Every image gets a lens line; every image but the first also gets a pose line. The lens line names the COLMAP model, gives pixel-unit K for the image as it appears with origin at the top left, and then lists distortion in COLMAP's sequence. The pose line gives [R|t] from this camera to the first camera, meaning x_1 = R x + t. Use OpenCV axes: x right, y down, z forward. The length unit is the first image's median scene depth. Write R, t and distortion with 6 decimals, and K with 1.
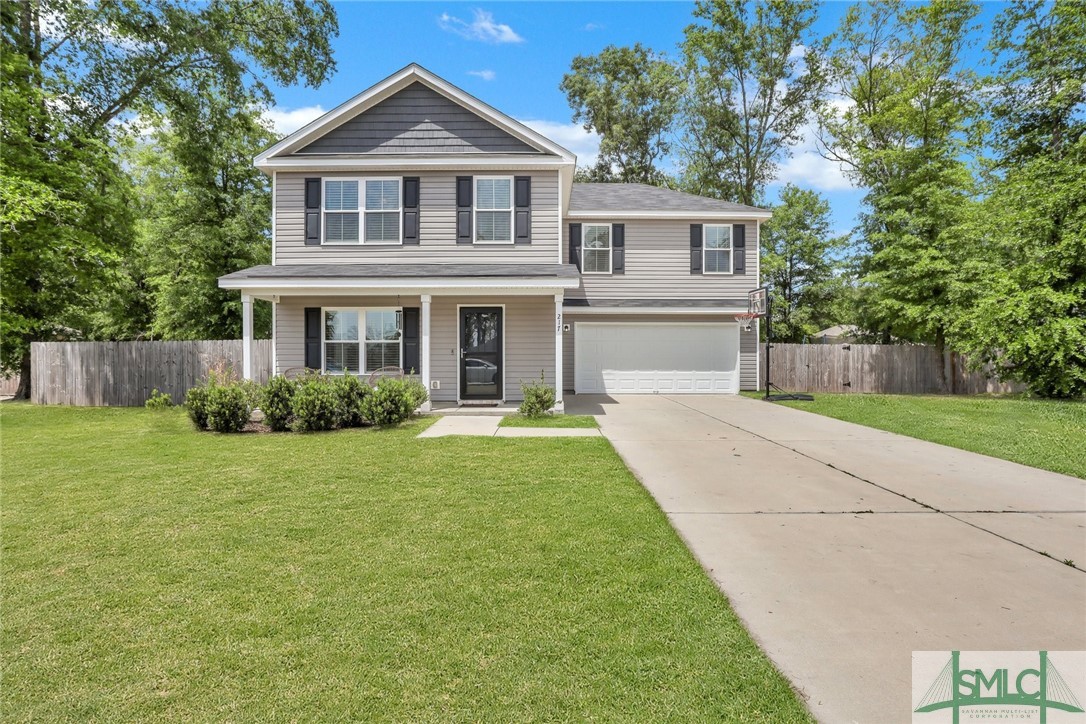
lens RADIAL K [[511.2, 0, 551.7], [0, 511.2, 366.3], [0, 0, 1]] dist [-0.032262, 0.000840]
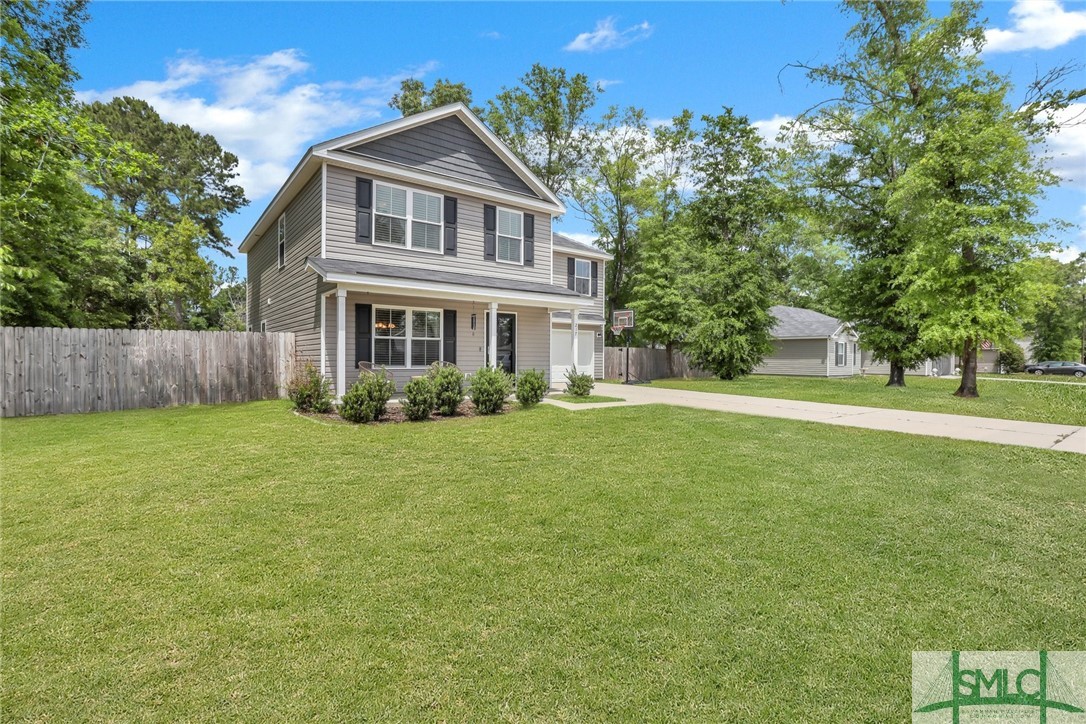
lens RADIAL K [[490.2, 0, 543.0], [0, 490.2, 362.0], [0, 0, 1]] dist [-0.035316, -0.000198]
pose [[0.801755, 0.000201, 0.597653, -0.766682], [0.001835, 0.999994, -0.002797, 0.005211], [-0.597650, 0.003339, 0.801750, -0.011568]]
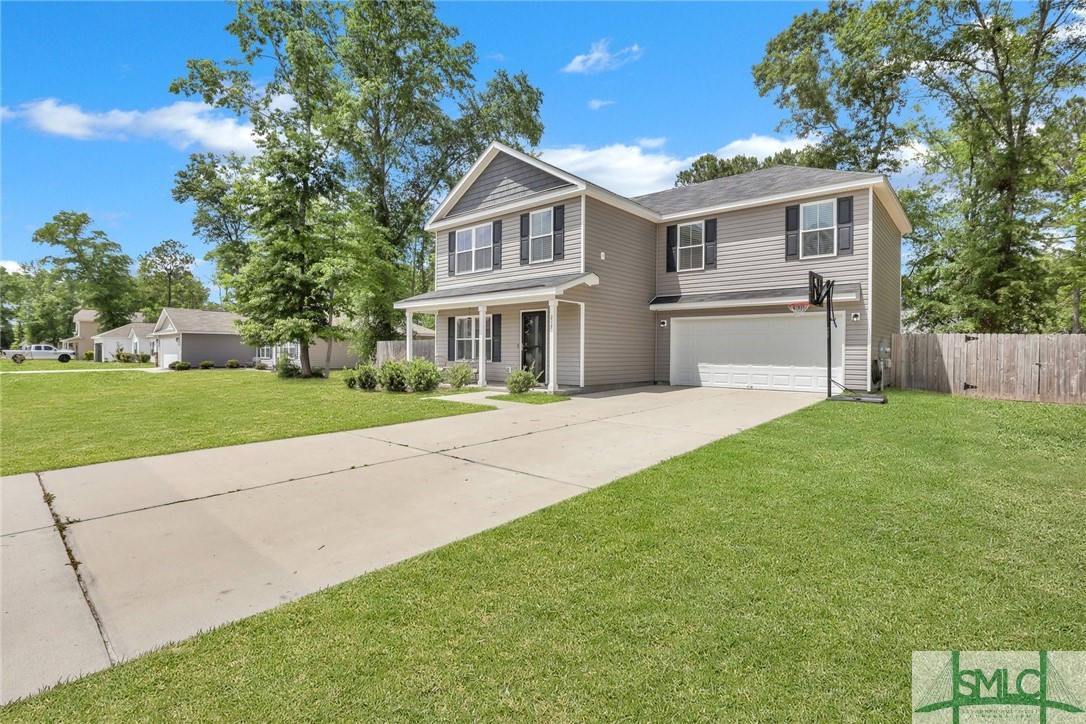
lens RADIAL K [[511.2, 0, 551.7], [0, 511.2, 366.3], [0, 0, 1]] dist [-0.032262, 0.000840]
pose [[0.754599, 0.022298, -0.655808, 0.762939], [-0.016791, 0.999751, 0.014671, 0.004591], [0.655972, -0.000059, 0.754785, 0.038721]]
